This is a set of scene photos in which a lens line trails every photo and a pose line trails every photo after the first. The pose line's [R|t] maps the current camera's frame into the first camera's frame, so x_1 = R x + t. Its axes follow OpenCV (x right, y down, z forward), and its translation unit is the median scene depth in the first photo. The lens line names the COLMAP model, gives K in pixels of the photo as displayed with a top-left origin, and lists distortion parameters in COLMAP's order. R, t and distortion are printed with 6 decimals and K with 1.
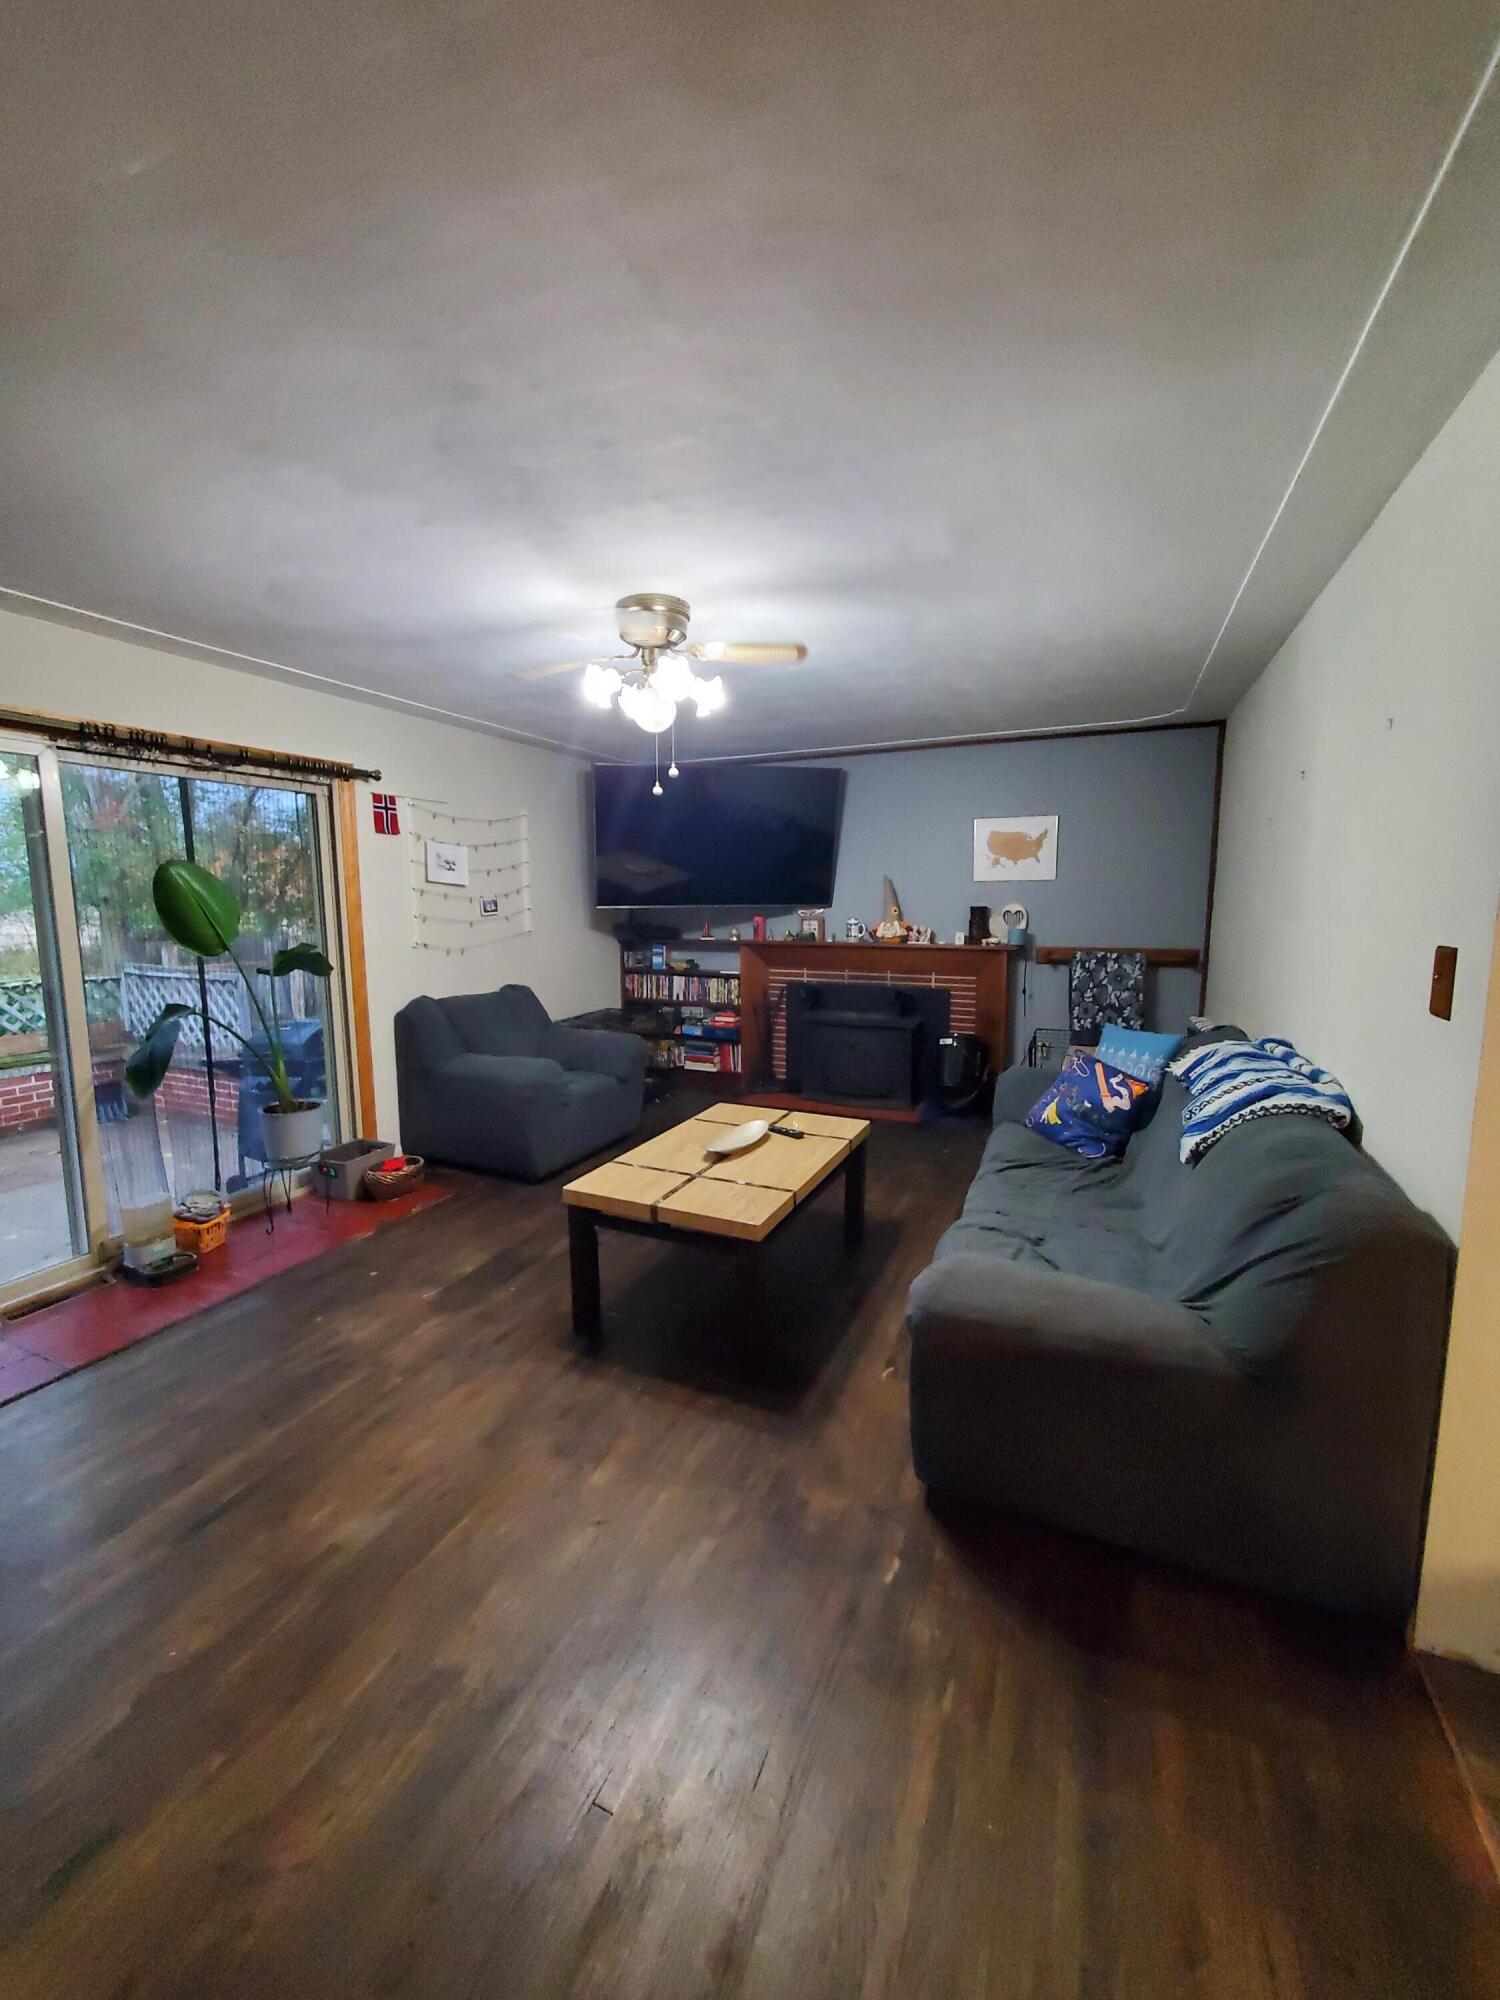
lens RADIAL K [[791.4, 0, 748.3], [0, 791.4, 997.0], [0, 0, 1]] dist [0.001476, 0.000083]
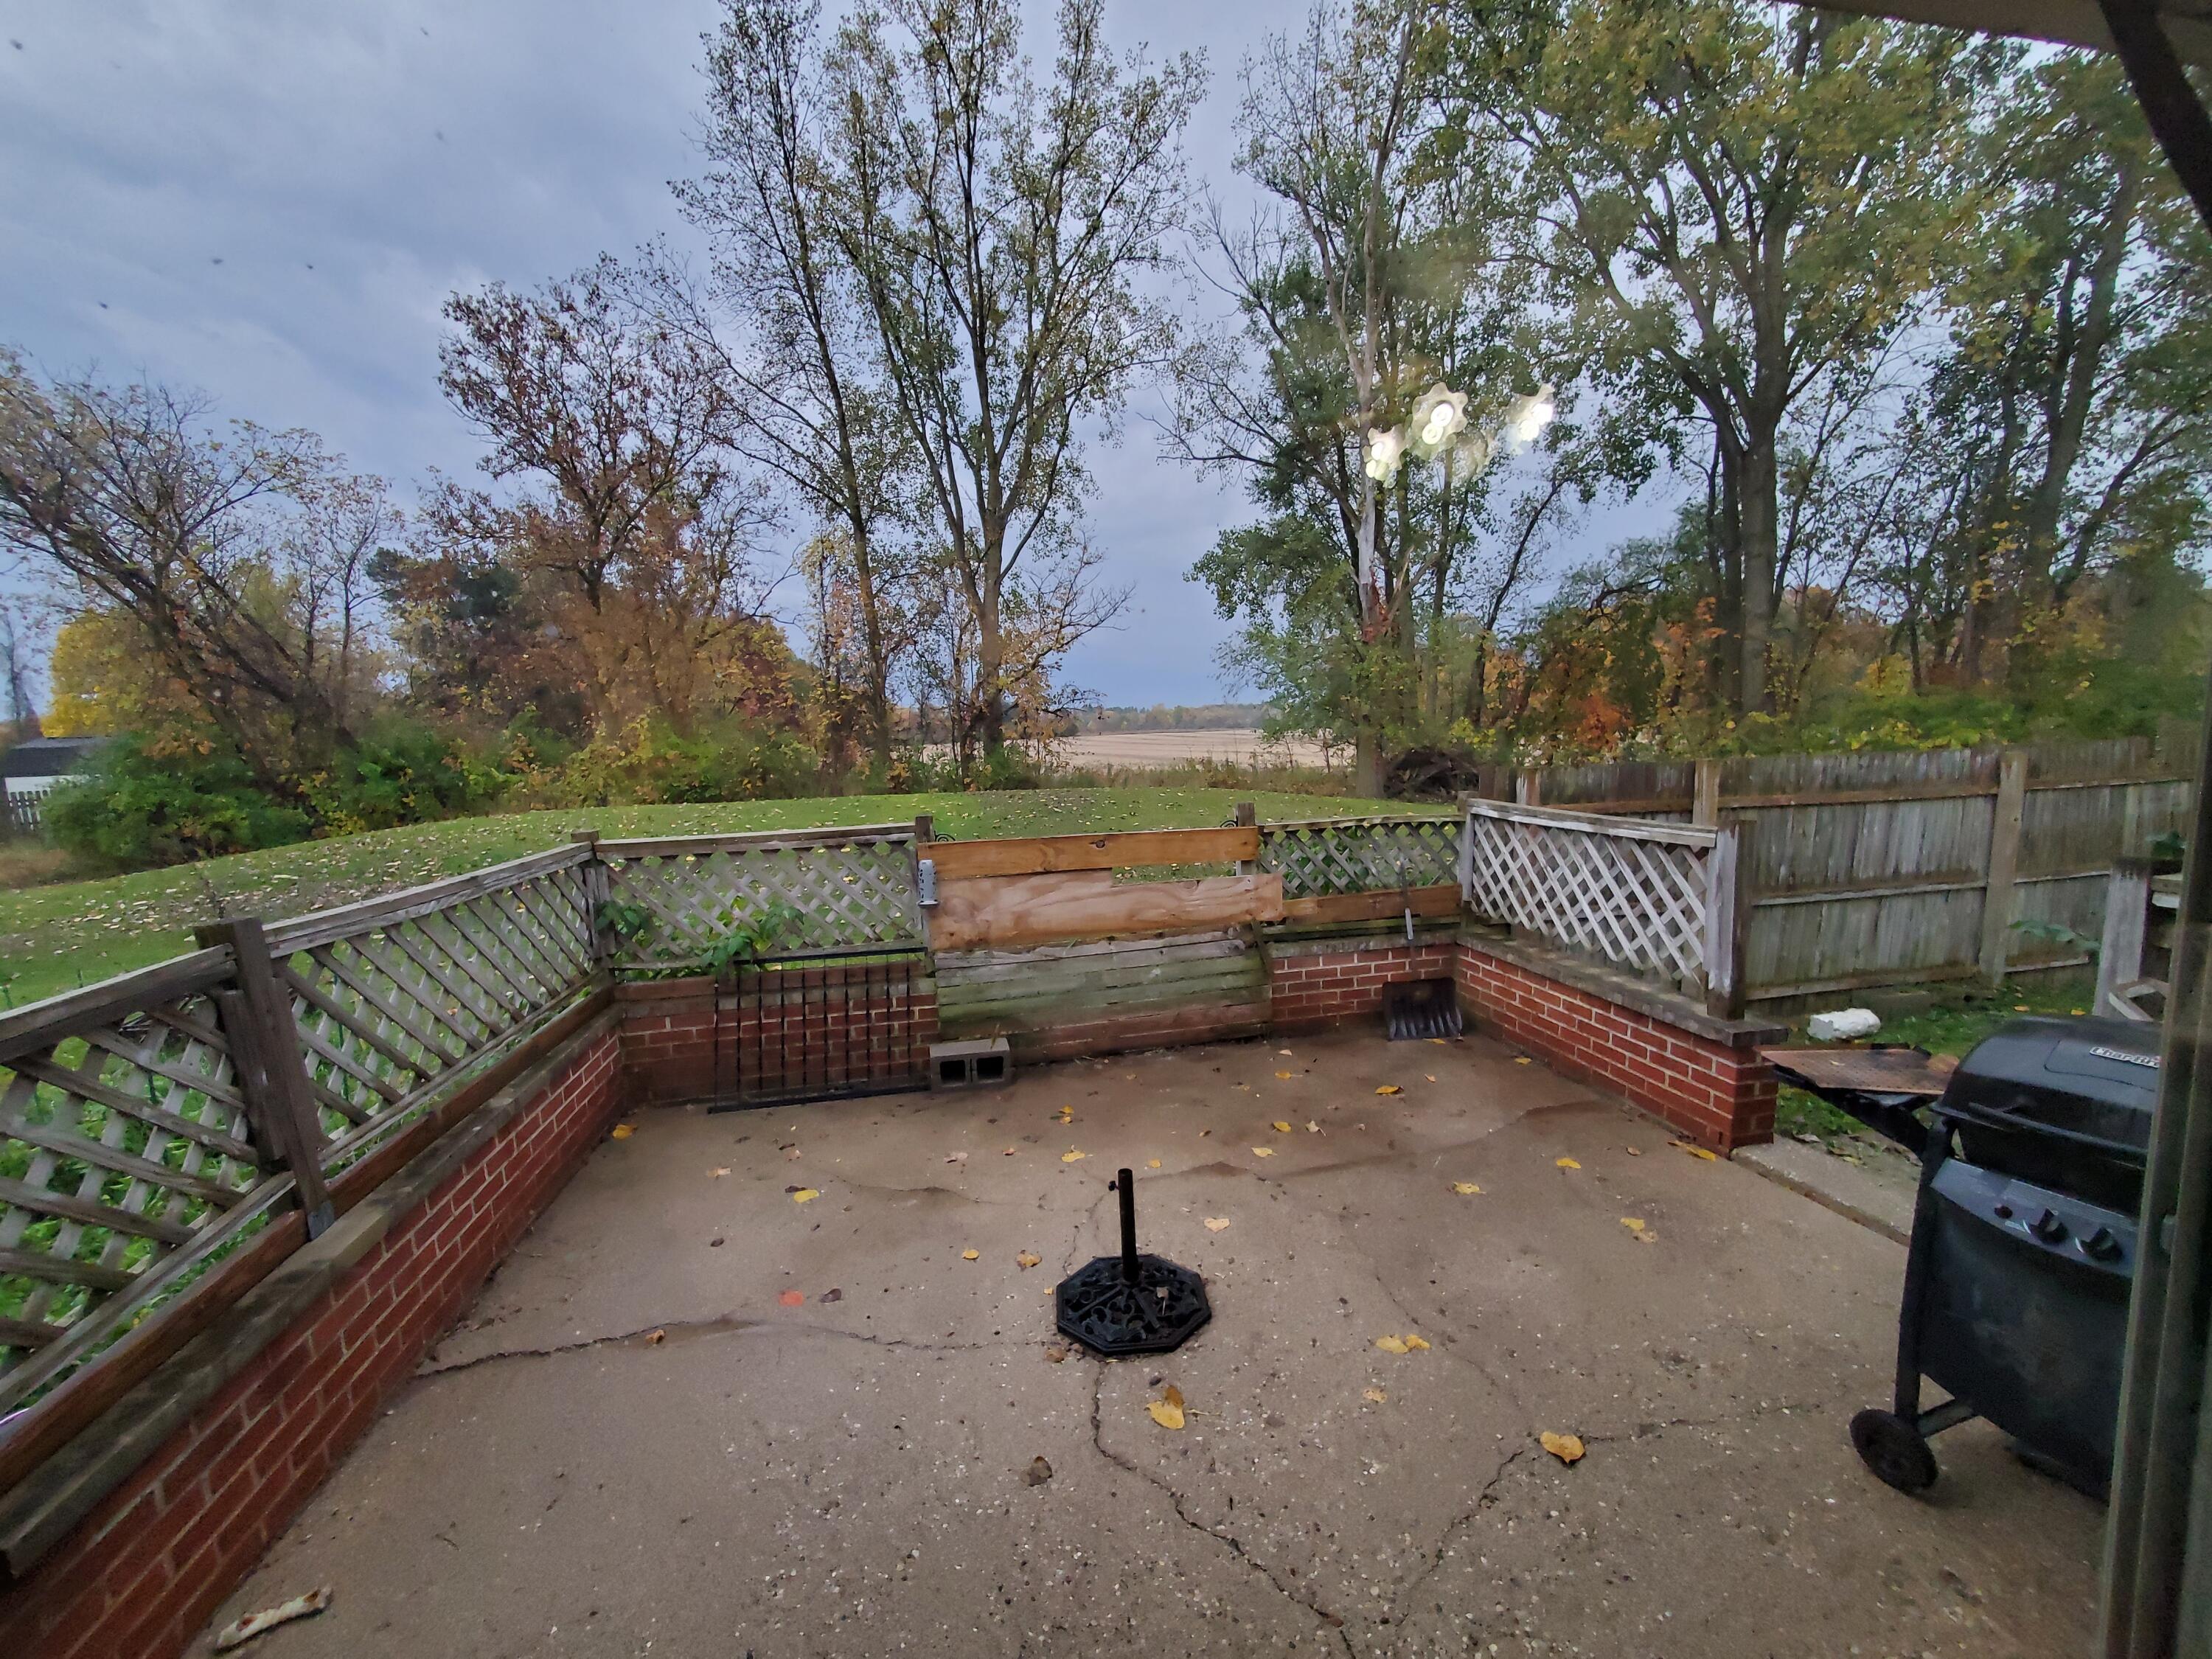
lens RADIAL K [[875.3, 0, 1091.8], [0, 875.3, 831.7], [0, 0, 1]] dist [0.001476, 0.000083]
pose [[0.589147, 0.075646, -0.804477, -0.385065], [-0.068716, 0.996692, 0.043397, -0.025416], [0.805099, 0.029713, 0.592396, 0.311601]]
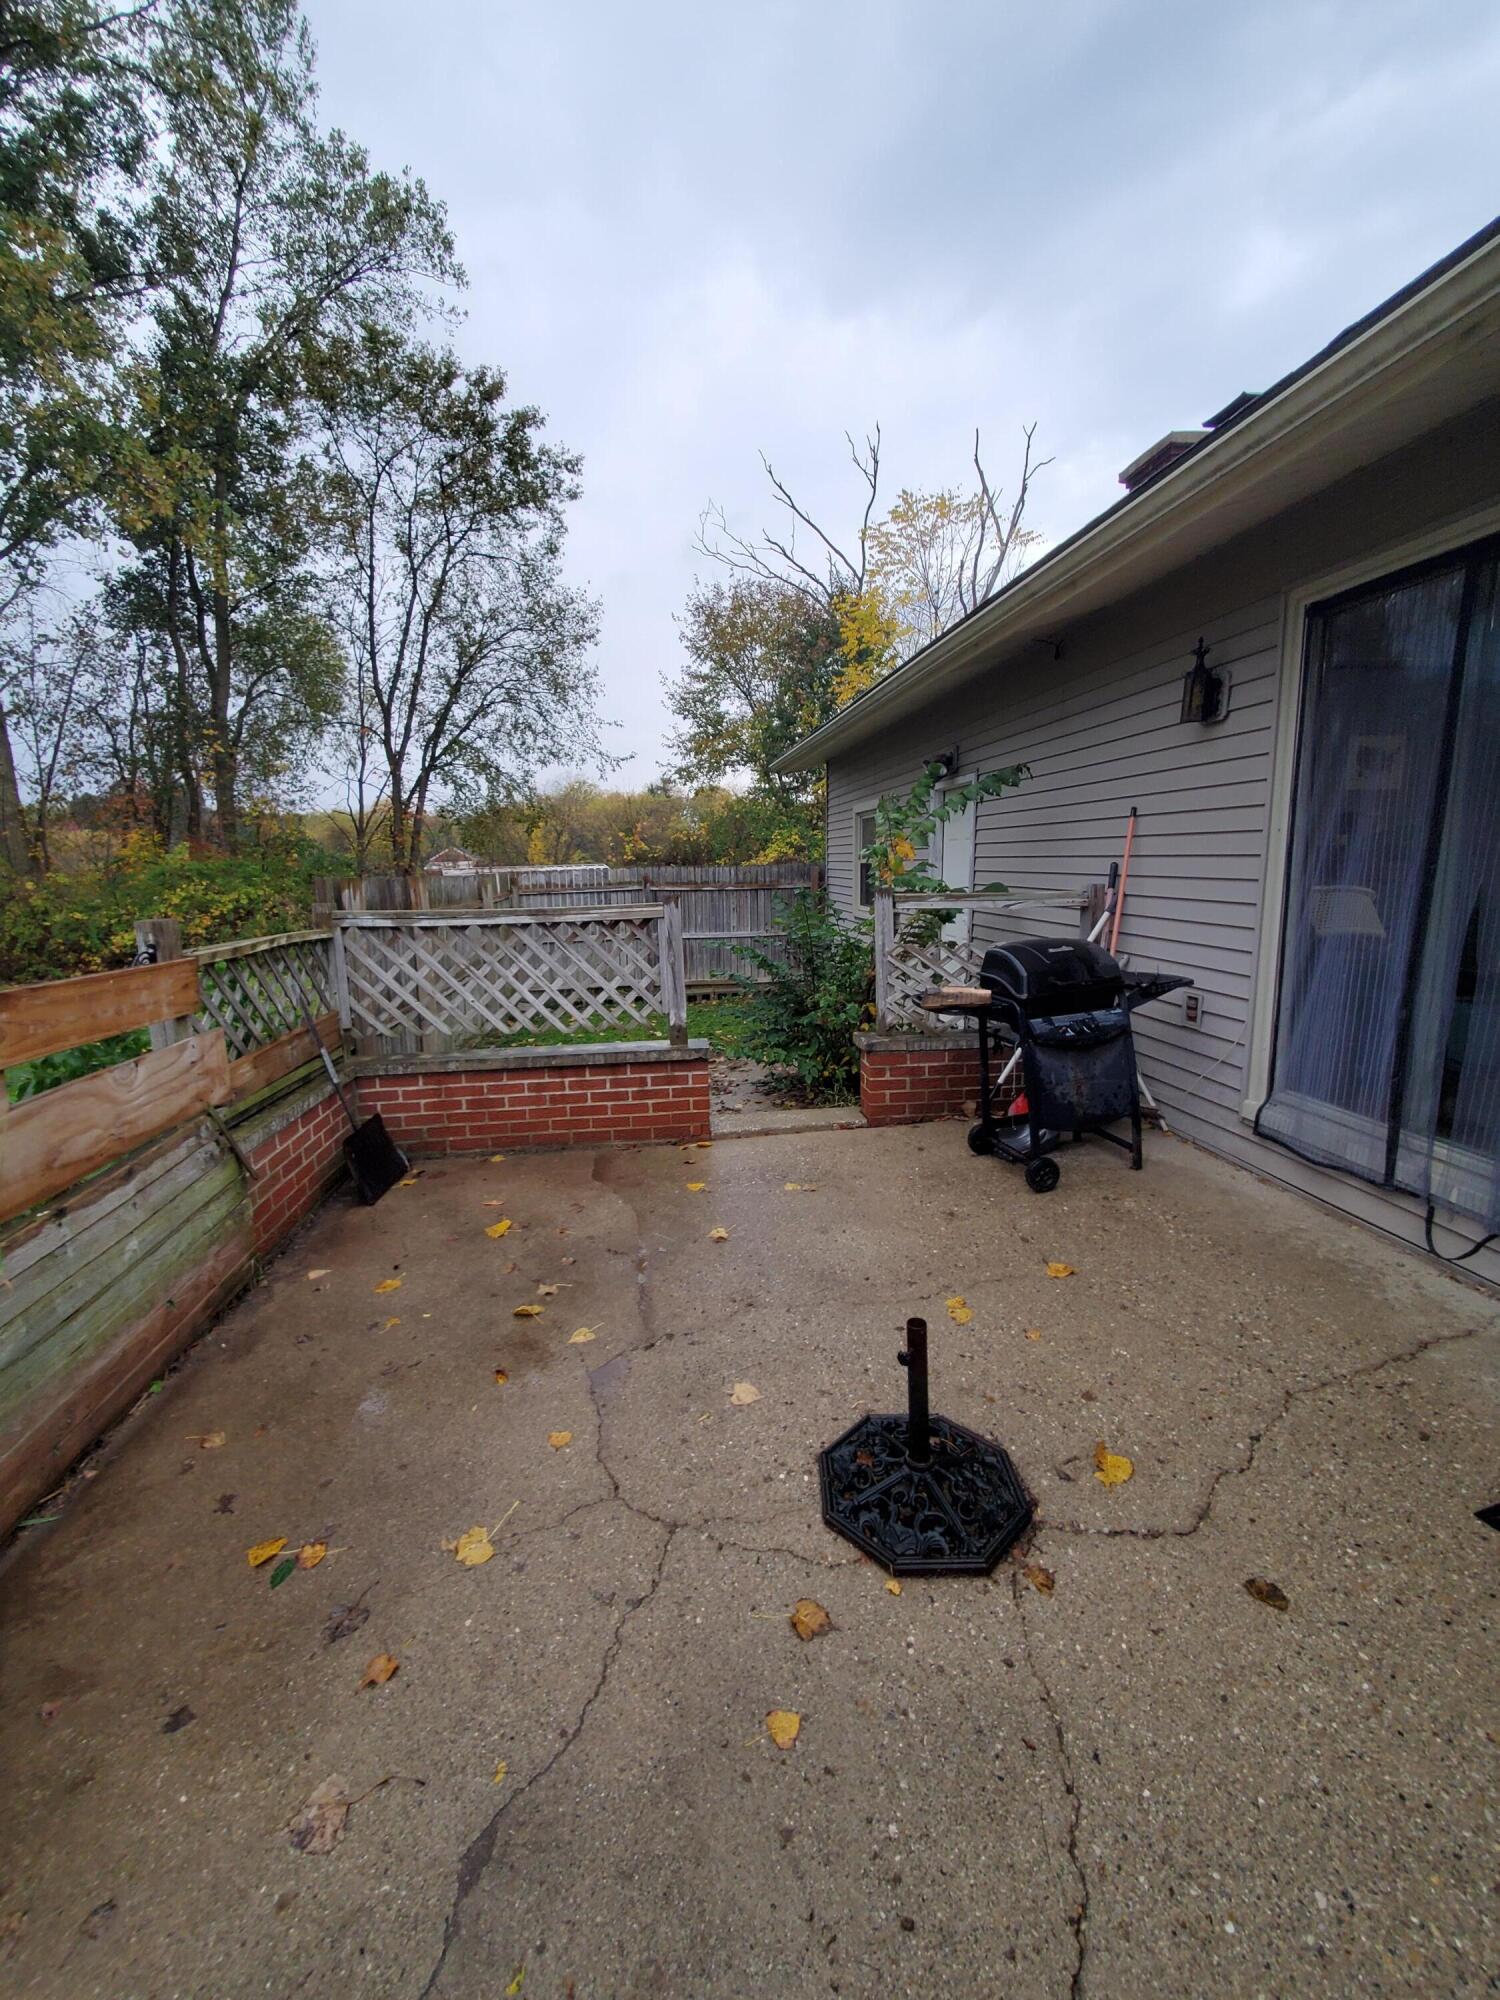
lens RADIAL K [[791.4, 0, 732.6], [0, 791.4, 993.5], [0, 0, 1]] dist [0.001476, 0.000083]
pose [[0.860168, -0.101441, 0.499821, -0.830756], [0.085909, 0.994835, 0.054061, 0.010432], [-0.502724, -0.003562, 0.864440, 0.360551]]
